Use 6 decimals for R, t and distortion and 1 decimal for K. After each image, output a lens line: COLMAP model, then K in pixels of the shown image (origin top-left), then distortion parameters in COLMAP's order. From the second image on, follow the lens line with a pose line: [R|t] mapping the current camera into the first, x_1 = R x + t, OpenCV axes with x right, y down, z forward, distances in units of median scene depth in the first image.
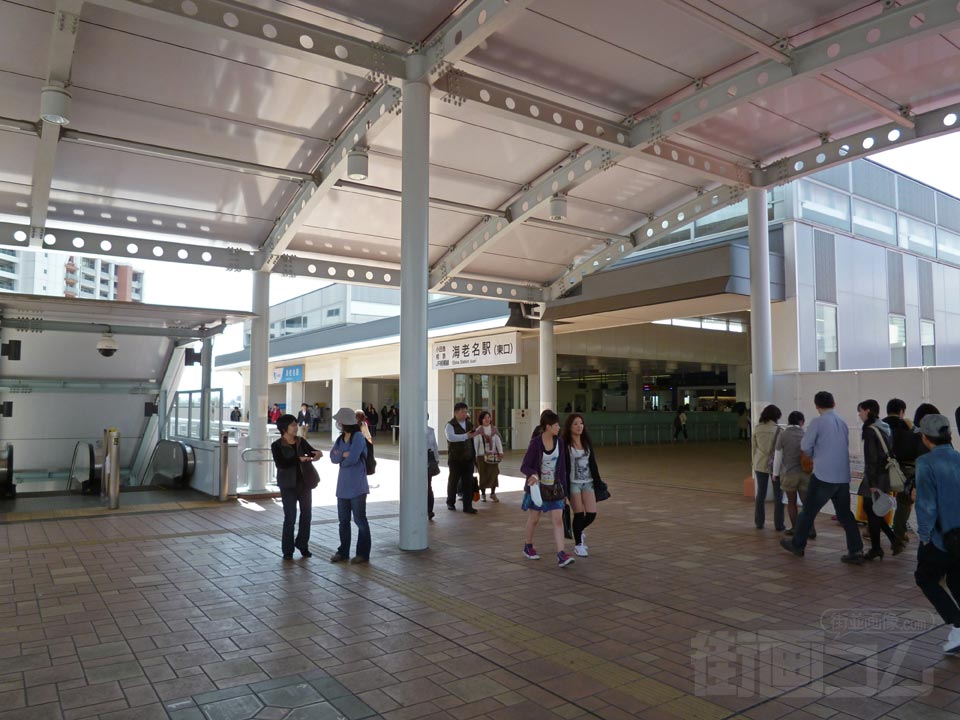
lens RADIAL K [[685.2, 0, 485.0], [0, 685.2, 362.3], [0, 0, 1]] dist [-0.067943, 0.018183]
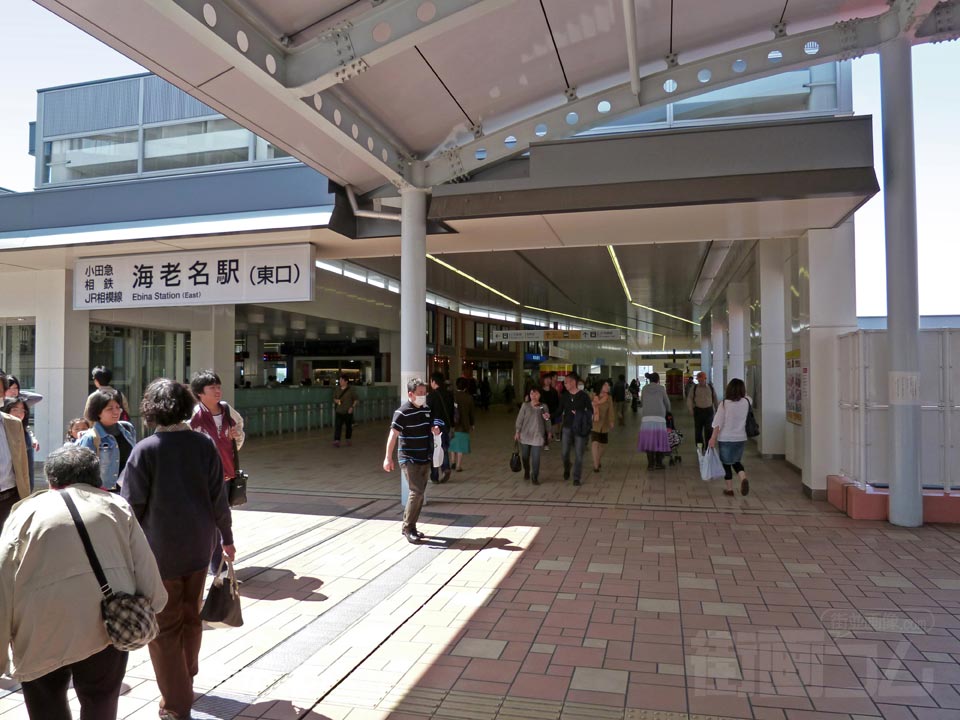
lens RADIAL K [[685.2, 0, 475.4], [0, 685.2, 360.7], [0, 0, 1]] dist [-0.067943, 0.018183]
pose [[0.769114, 0.014041, 0.638957, -0.180813], [-0.037171, 0.999049, 0.022789, 0.028717], [-0.638029, -0.041279, 0.768905, 0.452686]]
